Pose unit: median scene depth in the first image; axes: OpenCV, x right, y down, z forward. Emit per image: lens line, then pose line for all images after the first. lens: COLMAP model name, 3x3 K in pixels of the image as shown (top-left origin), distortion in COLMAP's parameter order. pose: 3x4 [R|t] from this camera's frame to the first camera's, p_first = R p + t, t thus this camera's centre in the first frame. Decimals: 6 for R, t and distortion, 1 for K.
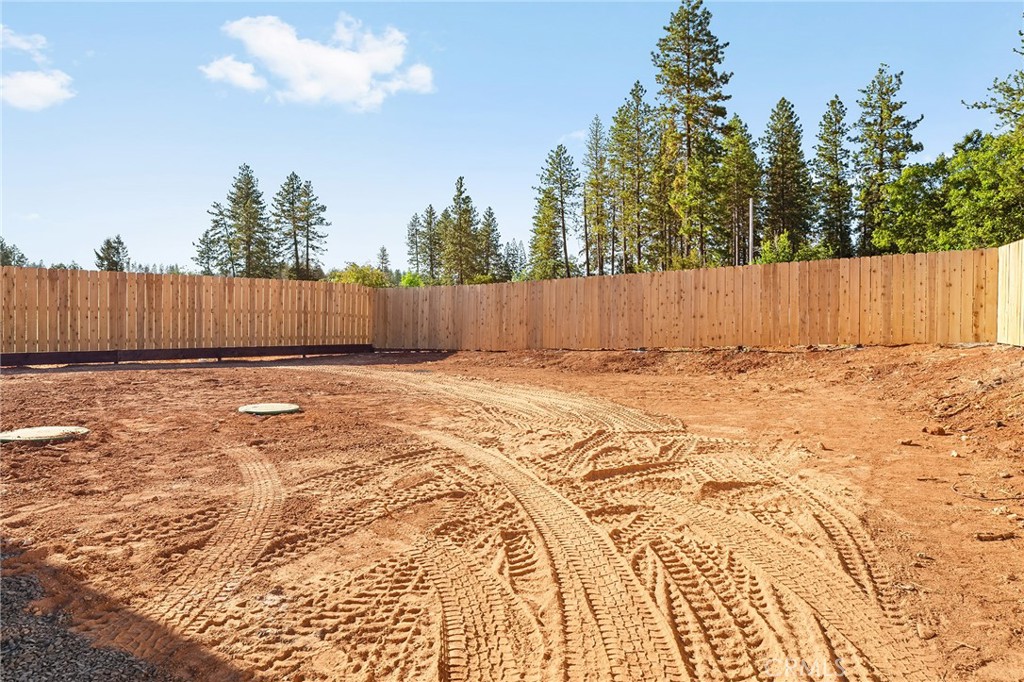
lens RADIAL K [[632.7, 0, 506.7], [0, 632.7, 311.7], [0, 0, 1]] dist [0.006577, 0.002074]
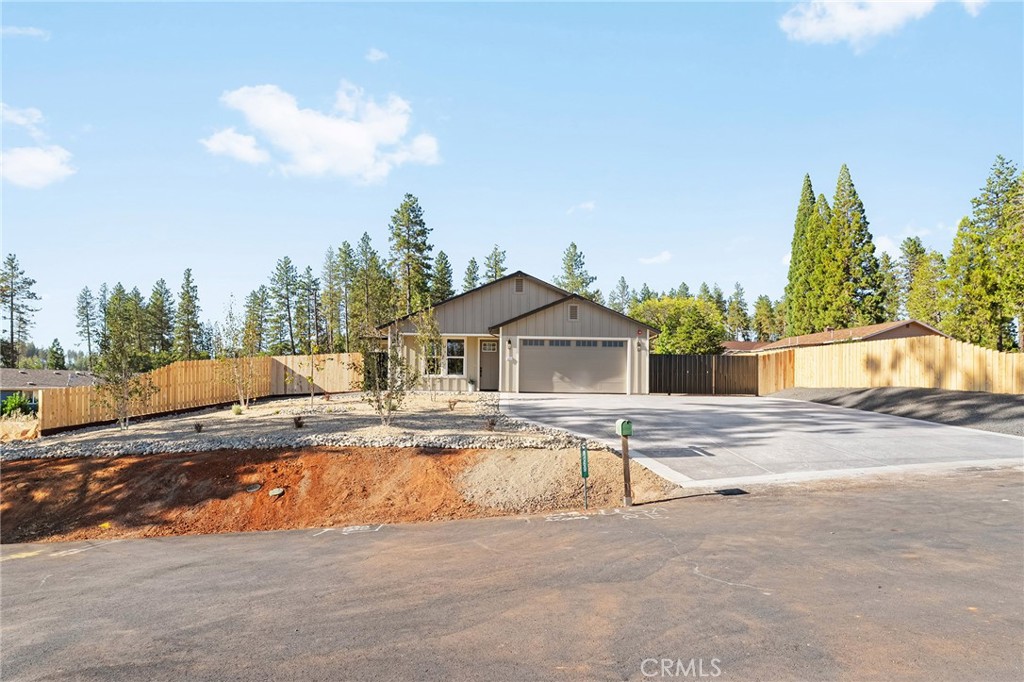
lens RADIAL K [[532.6, 0, 509.5], [0, 532.6, 380.1], [0, 0, 1]] dist [-0.003996, -0.000576]
pose [[0.807945, 0.000046, 0.589258, -0.274827], [0.002859, 0.999988, -0.003997, 0.002368], [-0.589251, 0.004914, 0.807935, -0.249720]]
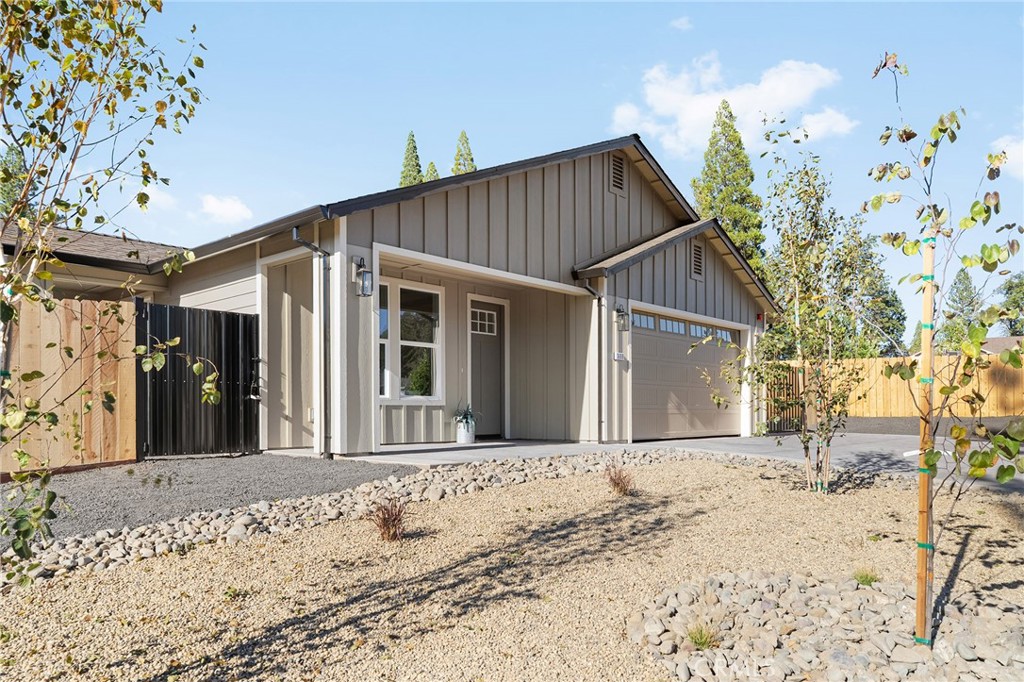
lens RADIAL K [[717.2, 0, 512.7], [0, 717.2, 413.7], [0, 0, 1]] dist [-0.000268, -0.000190]
pose [[0.111939, -0.021225, 0.993488, -0.261303], [0.002402, 0.999775, 0.021088, -0.000552], [-0.993712, 0.000026, 0.111964, -0.071283]]
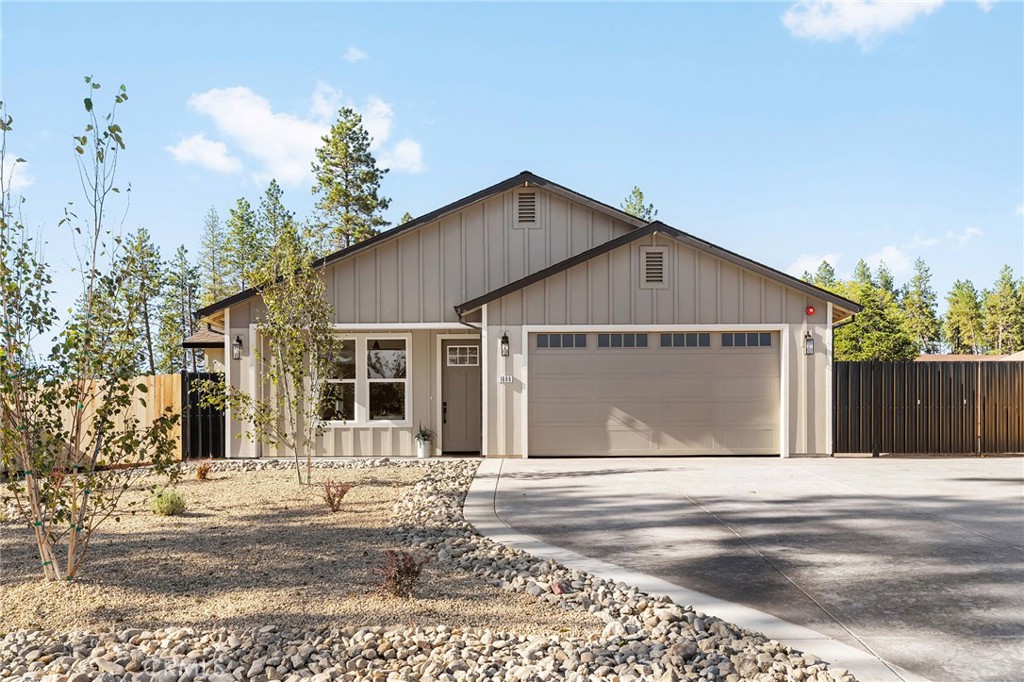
lens RADIAL K [[879.0, 0, 517.5], [0, 879.0, 468.9], [0, 0, 1]] dist [0.000978, 0.005288]
pose [[0.817658, -0.038272, 0.574430, -0.234501], [0.022429, 0.999148, 0.034644, 0.003186], [-0.575267, -0.015443, 0.817820, -0.201896]]
